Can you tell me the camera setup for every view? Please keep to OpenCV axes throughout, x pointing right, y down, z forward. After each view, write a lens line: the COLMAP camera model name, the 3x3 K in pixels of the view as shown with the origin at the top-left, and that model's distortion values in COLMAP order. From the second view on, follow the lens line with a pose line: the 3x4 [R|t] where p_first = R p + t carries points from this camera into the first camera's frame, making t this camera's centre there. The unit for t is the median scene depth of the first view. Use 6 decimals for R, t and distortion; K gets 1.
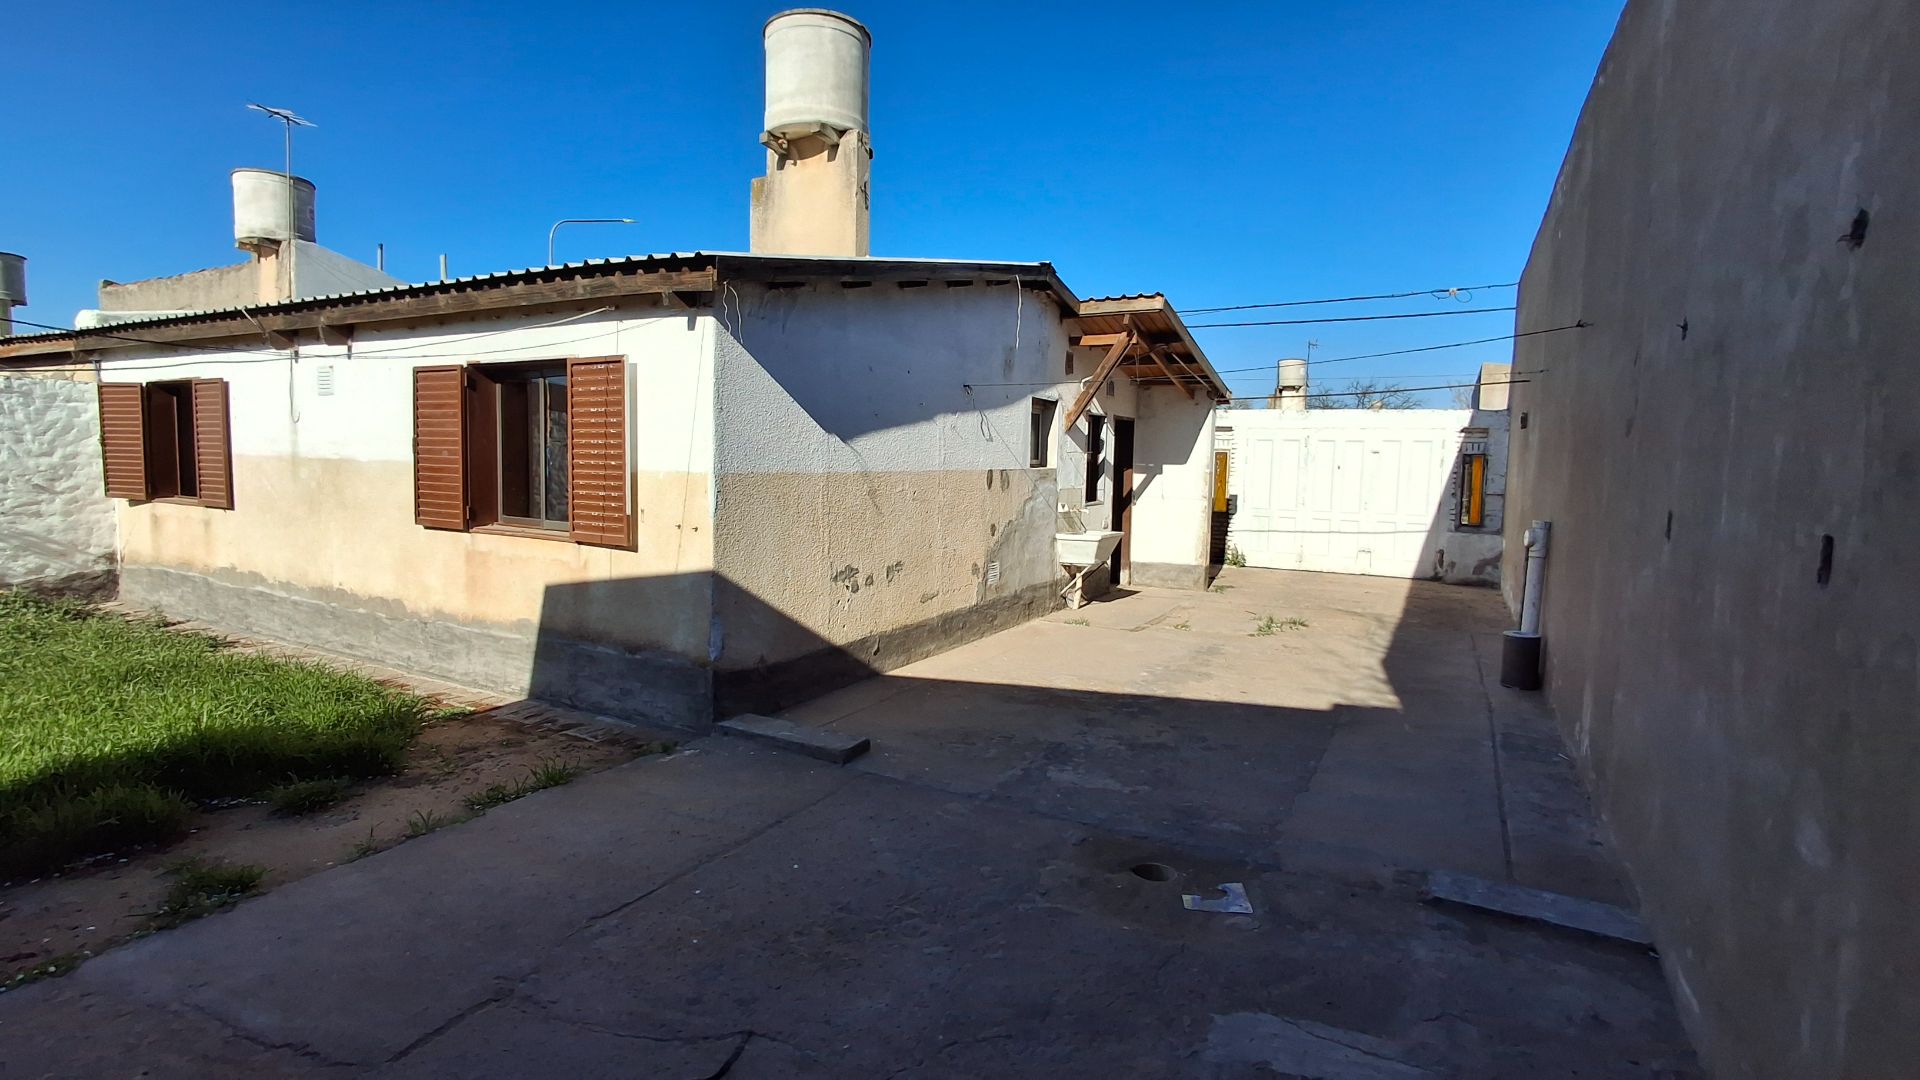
lens RADIAL K [[878.8, 0, 960.1], [0, 878.8, 533.8], [0, 0, 1]] dist [-0.000303, -0.000002]
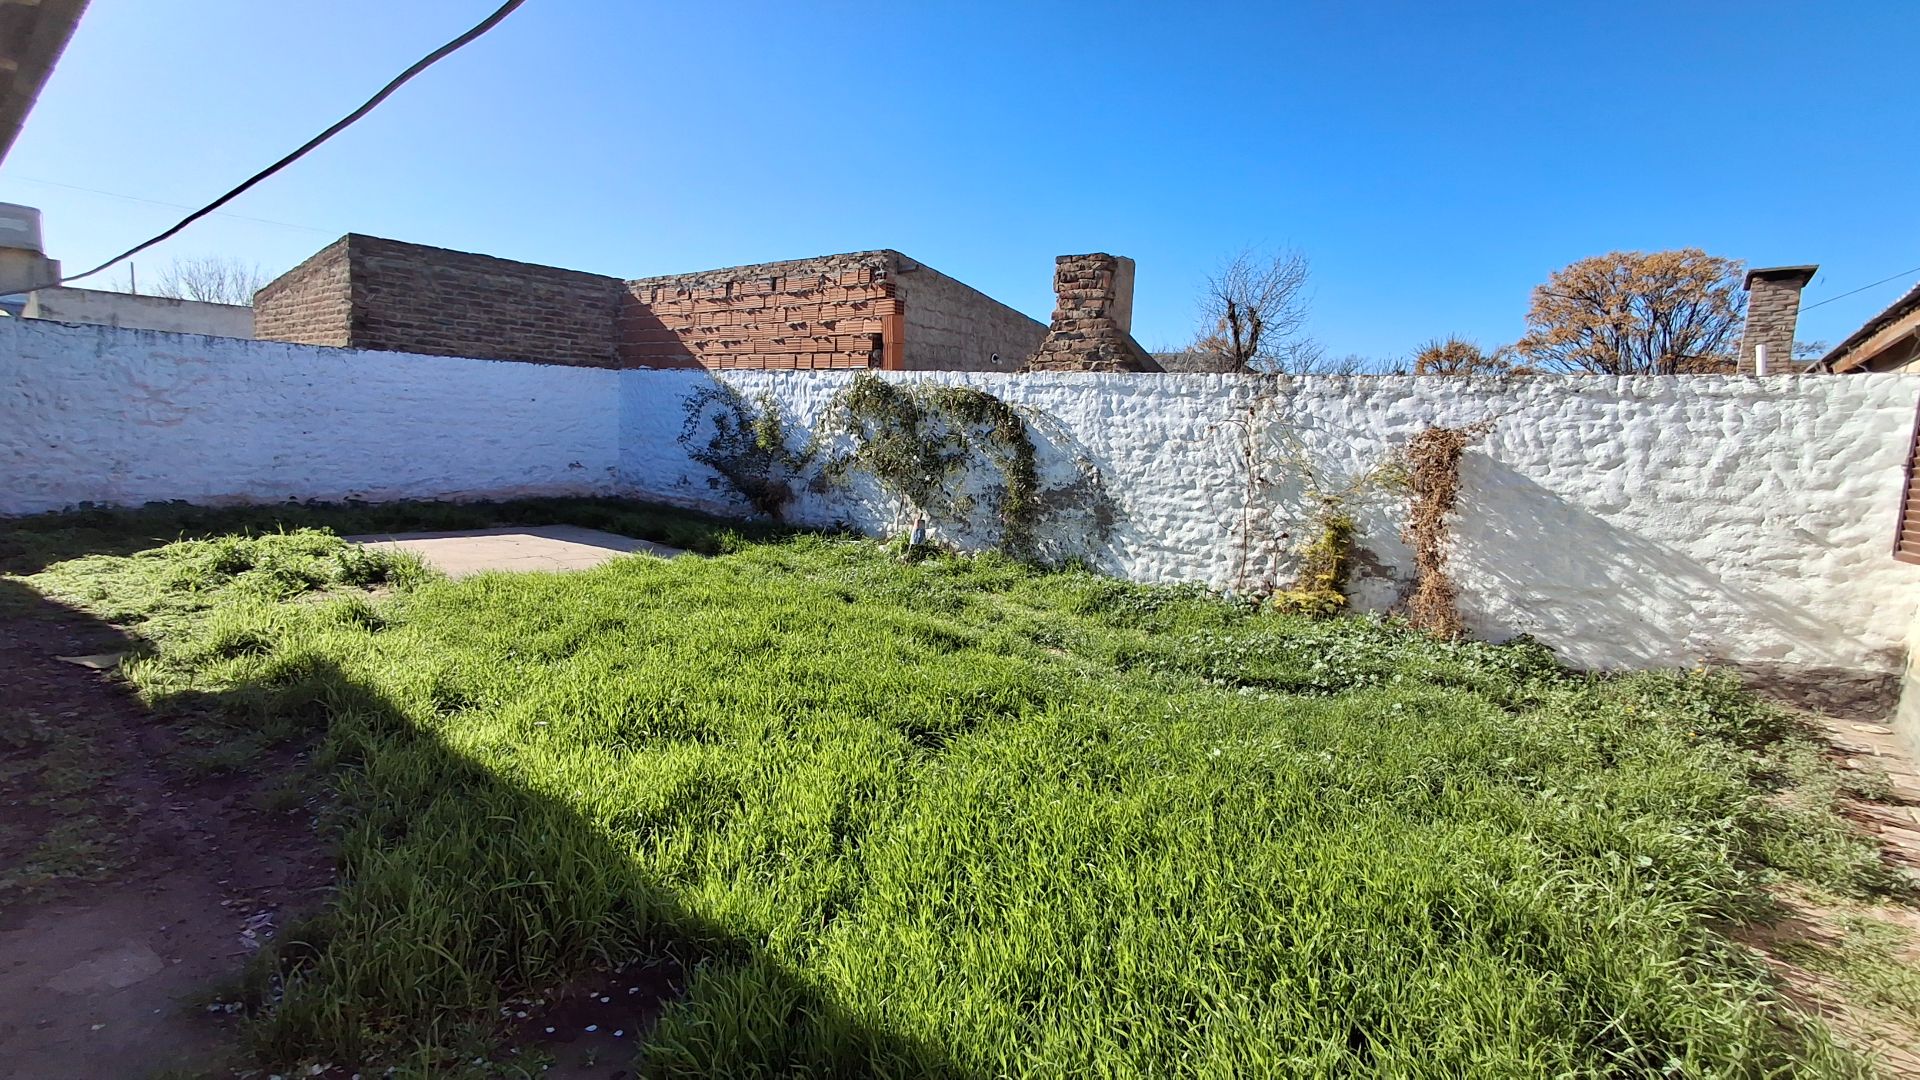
lens RADIAL K [[878.8, 0, 960.1], [0, 878.8, 533.8], [0, 0, 1]] dist [-0.000303, -0.000002]
pose [[-0.197470, 0.082372, -0.976842, -0.253861], [-0.127122, 0.985898, 0.108834, -0.044930], [0.972032, 0.145670, -0.184214, 0.494611]]
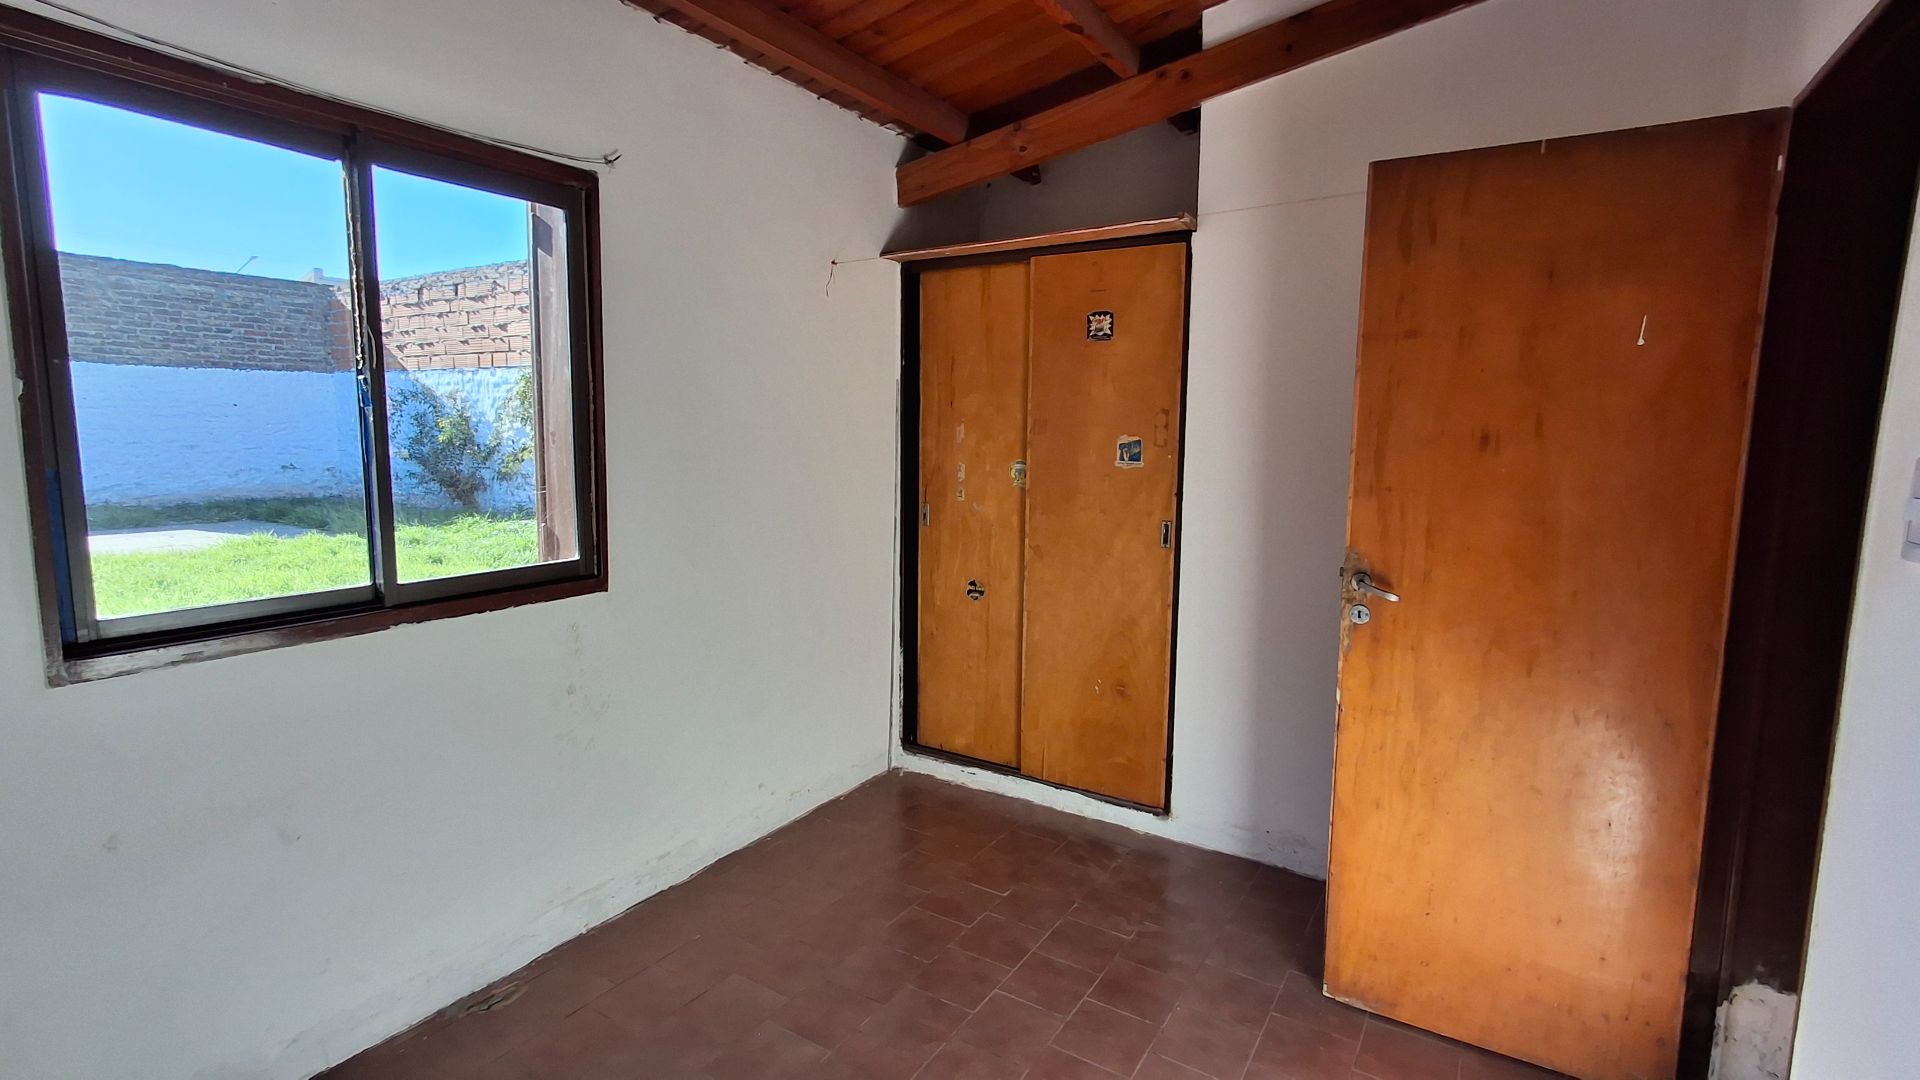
lens RADIAL K [[878.8, 0, 960.1], [0, 878.8, 533.8], [0, 0, 1]] dist [-0.000303, -0.000002]
pose [[-0.063549, 0.093815, -0.993559, -0.101694], [-0.092924, 0.990690, 0.099487, -0.063842], [0.993643, 0.098648, -0.054239, 0.904650]]
